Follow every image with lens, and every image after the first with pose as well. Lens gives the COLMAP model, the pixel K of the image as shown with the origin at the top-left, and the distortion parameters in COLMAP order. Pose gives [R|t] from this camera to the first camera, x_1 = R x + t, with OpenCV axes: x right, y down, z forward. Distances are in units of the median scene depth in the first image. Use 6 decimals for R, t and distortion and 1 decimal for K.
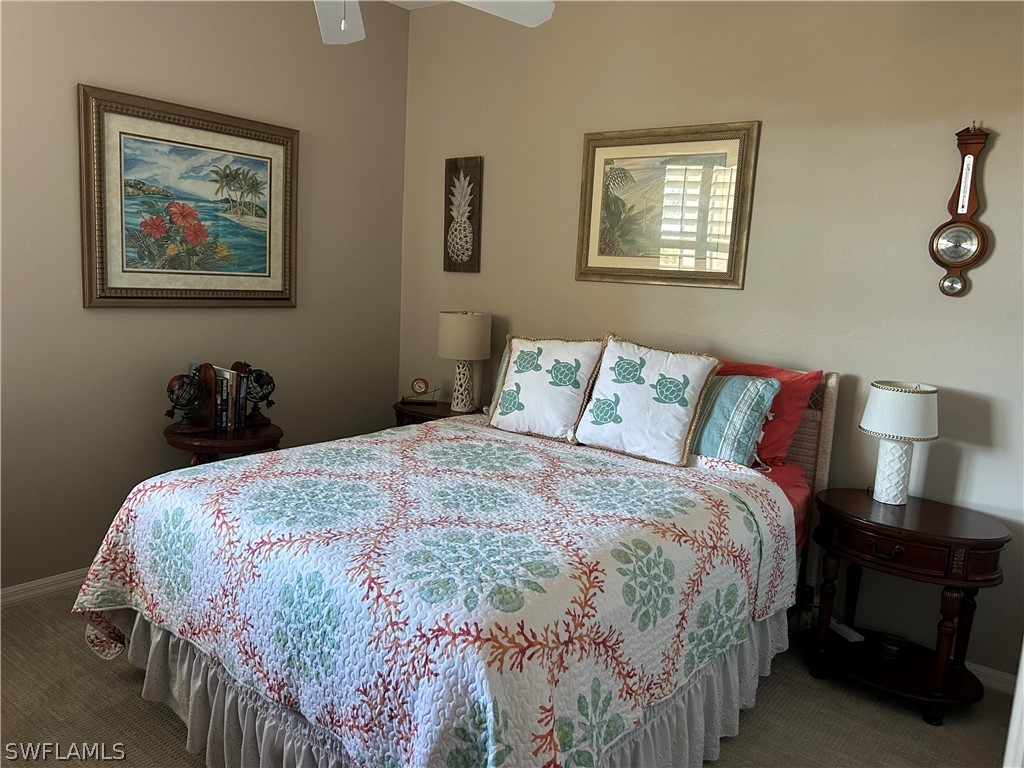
lens RADIAL K [[755.5, 0, 512.0], [0, 755.5, 384.0], [0, 0, 1]] dist [0.085181, -0.115656]
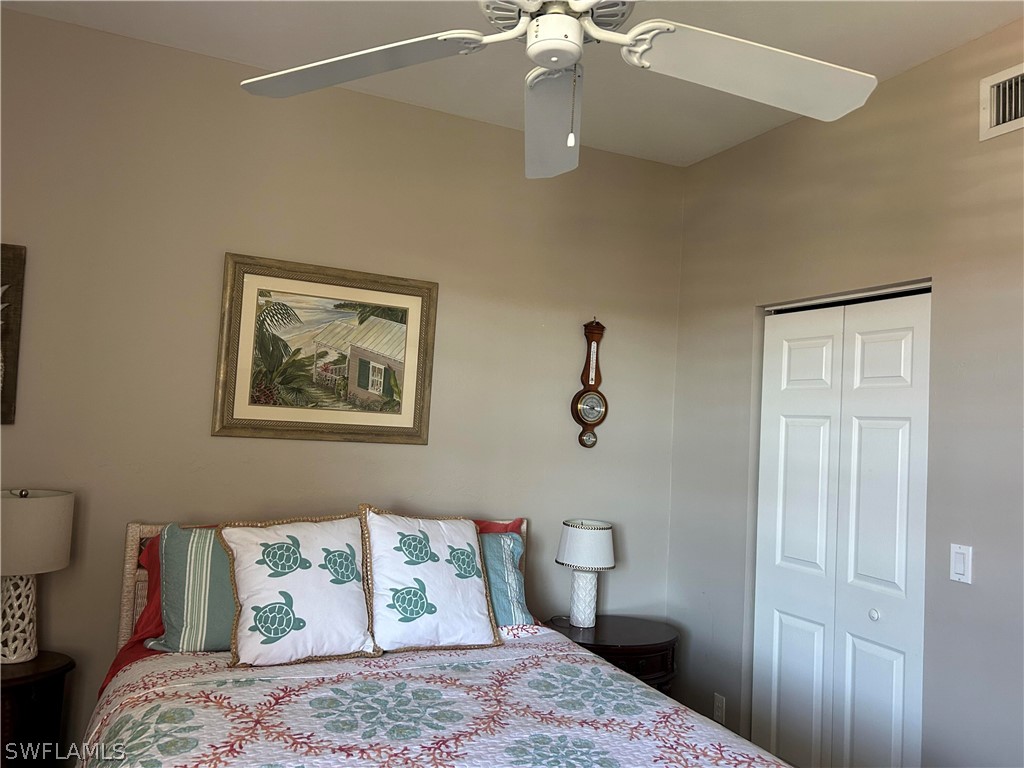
lens RADIAL K [[755.5, 0, 512.0], [0, 755.5, 384.0], [0, 0, 1]] dist [0.085181, -0.115656]
pose [[0.471666, 0.024387, 0.881440, -0.569480], [0.102061, 0.991389, -0.082043, -0.122533], [-0.875851, 0.128657, 0.465115, 0.484624]]
